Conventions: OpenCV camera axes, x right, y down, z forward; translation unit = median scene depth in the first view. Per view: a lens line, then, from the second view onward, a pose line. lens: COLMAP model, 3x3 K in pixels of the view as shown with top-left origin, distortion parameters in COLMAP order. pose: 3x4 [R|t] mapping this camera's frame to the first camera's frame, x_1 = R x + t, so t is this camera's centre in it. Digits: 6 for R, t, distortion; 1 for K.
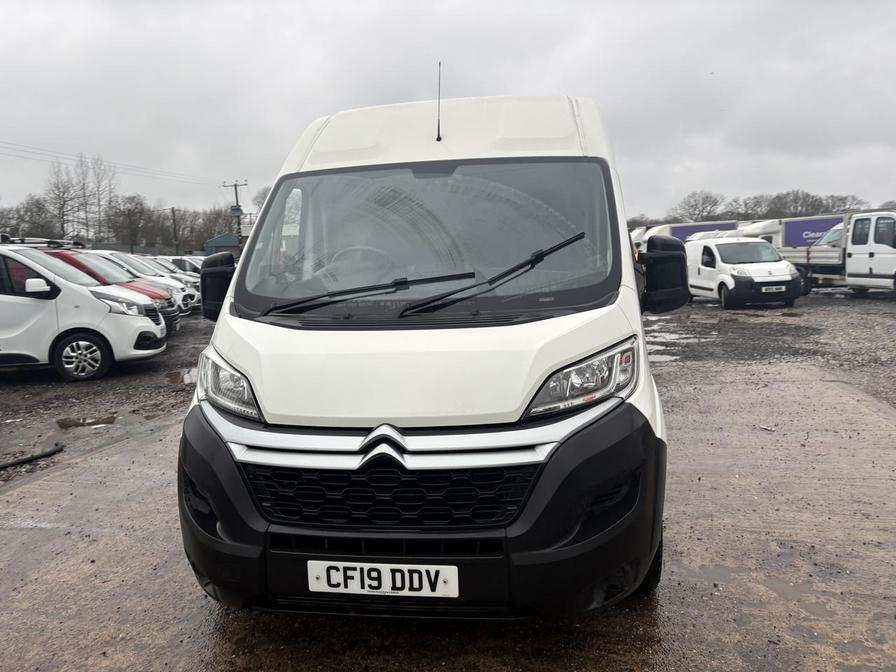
lens RADIAL K [[683.8, 0, 454.7], [0, 683.8, 334.4], [0, 0, 1]] dist [0.049607, -0.039782]
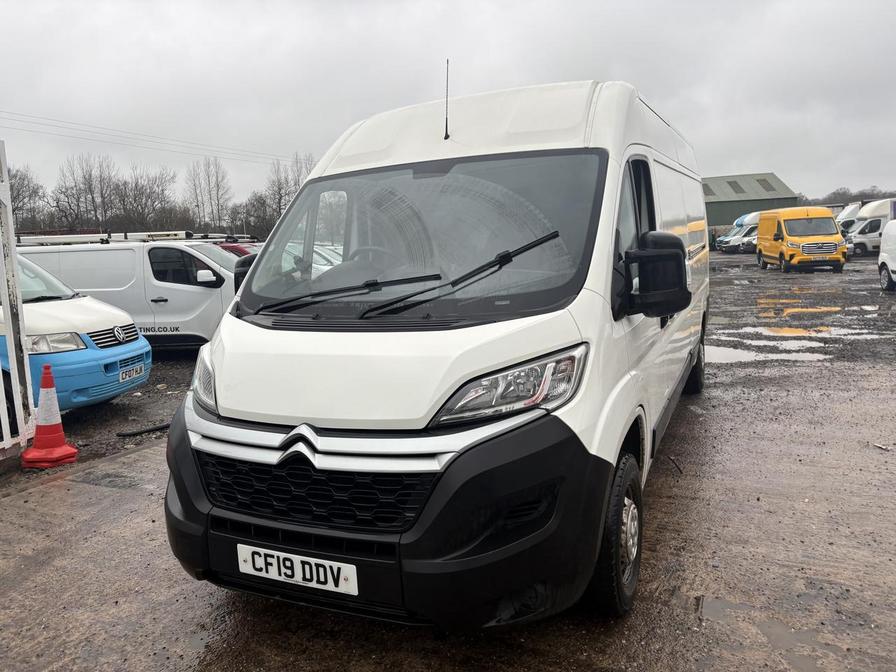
lens RADIAL K [[683.8, 0, 445.6], [0, 683.8, 334.6], [0, 0, 1]] dist [0.049607, -0.039782]
pose [[0.957228, 0.023922, -0.288345, 0.326568], [-0.016958, 0.999502, 0.026628, -0.029457], [0.288838, -0.020599, 0.957156, 0.047065]]
